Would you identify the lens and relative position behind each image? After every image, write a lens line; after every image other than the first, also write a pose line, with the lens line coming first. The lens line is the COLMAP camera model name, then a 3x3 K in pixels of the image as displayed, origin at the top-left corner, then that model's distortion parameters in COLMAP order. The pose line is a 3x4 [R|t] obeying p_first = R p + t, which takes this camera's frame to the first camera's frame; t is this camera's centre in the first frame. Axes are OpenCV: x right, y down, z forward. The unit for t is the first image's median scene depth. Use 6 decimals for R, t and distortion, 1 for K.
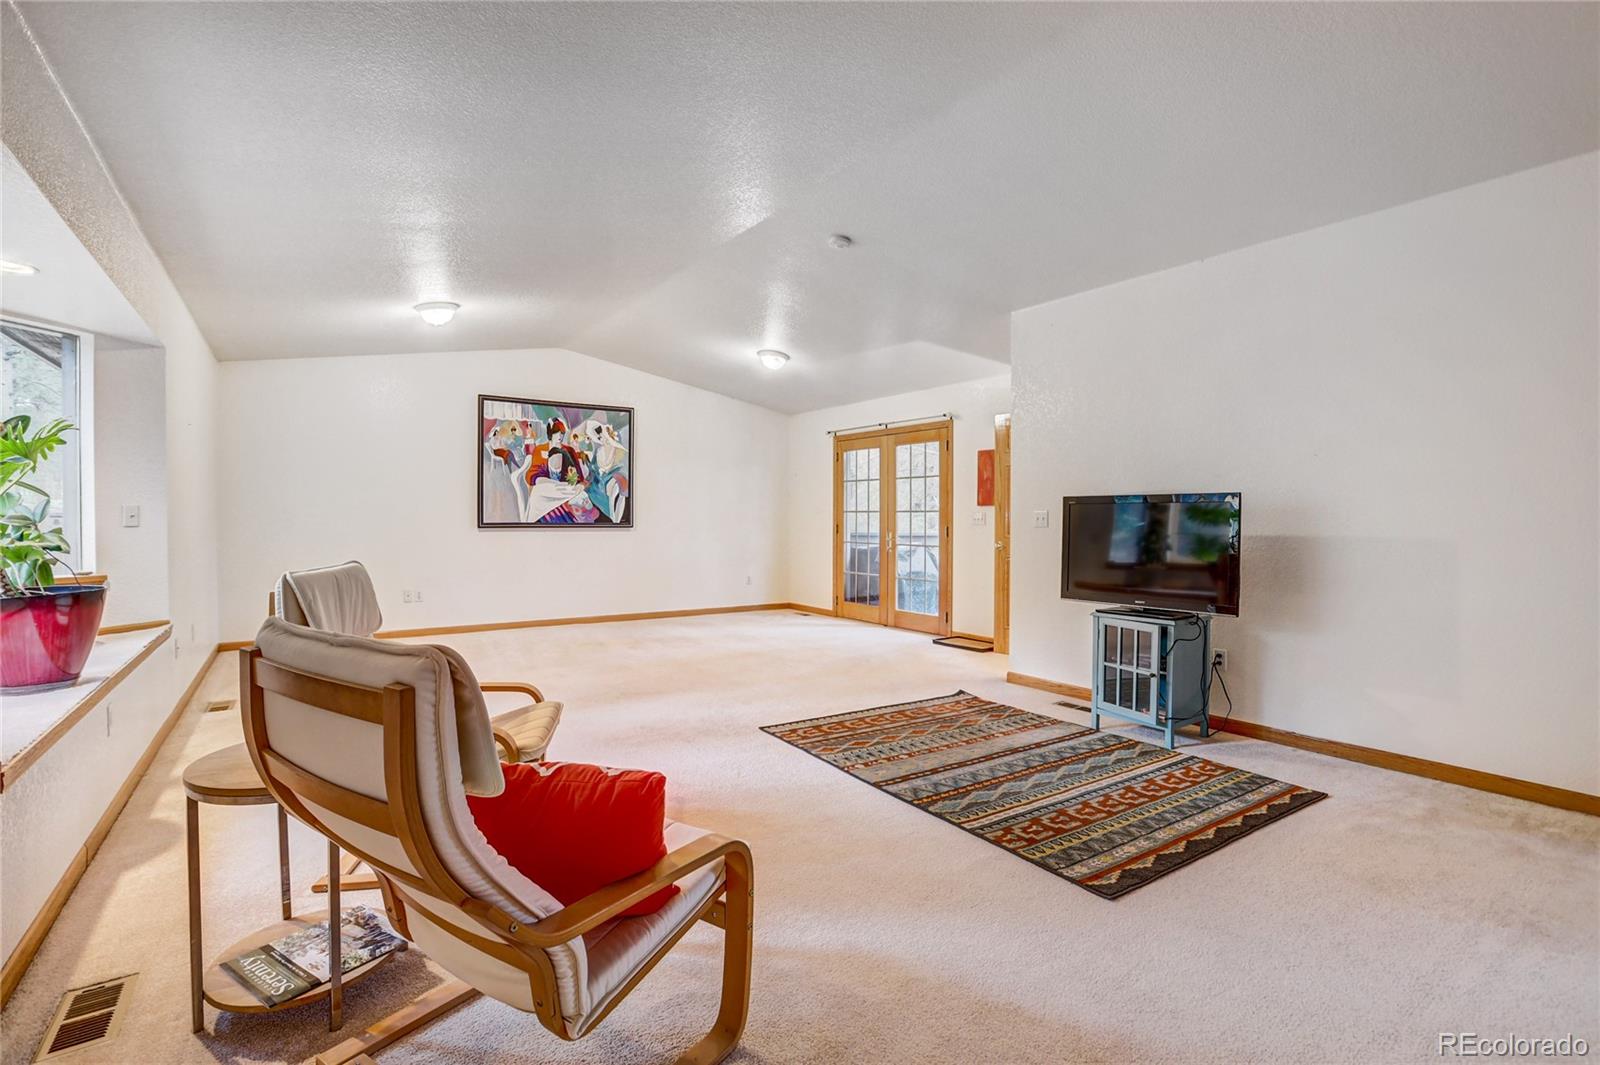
lens RADIAL K [[768.4, 0, 800.0], [0, 768.4, 532.5], [0, 0, 1]] dist [0.000336, 0.000004]
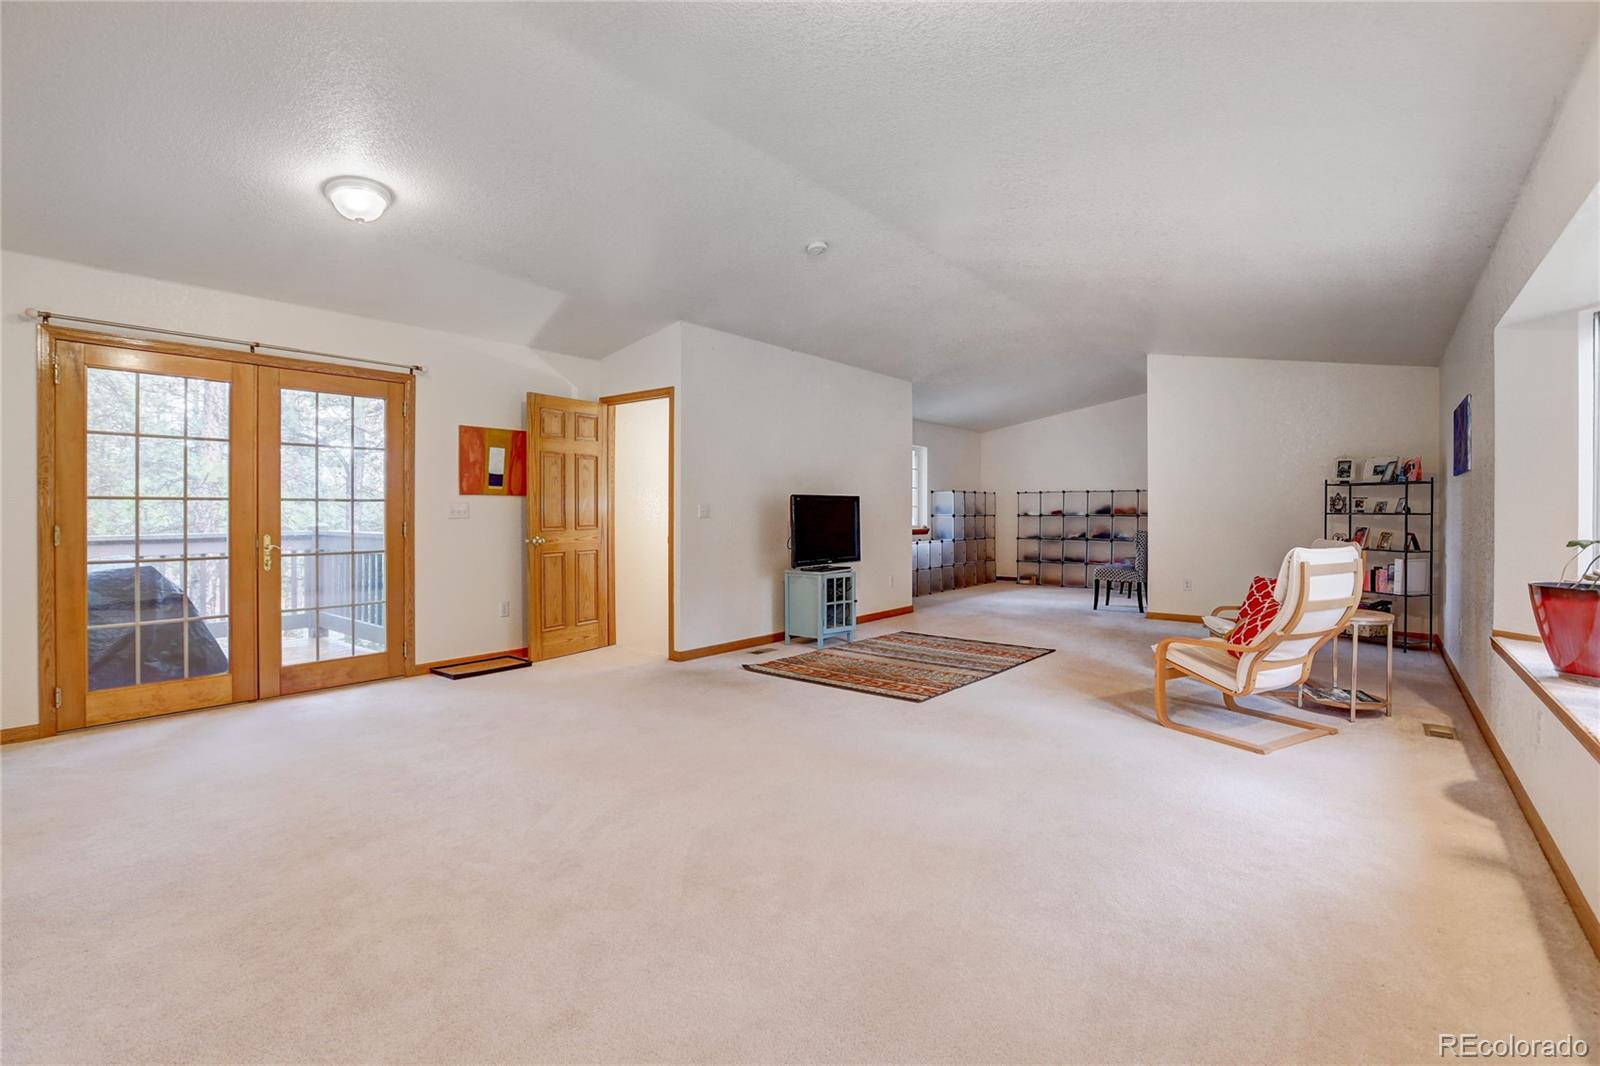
lens RADIAL K [[739.4, 0, 800.6], [0, 739.4, 508.3], [0, 0, 1]] dist [-0.000670, -0.000148]
pose [[-0.295848, -0.006472, 0.955213, -0.537819], [0.014233, 0.999836, 0.011182, -0.020932], [-0.955129, 0.016904, -0.295707, 0.788293]]
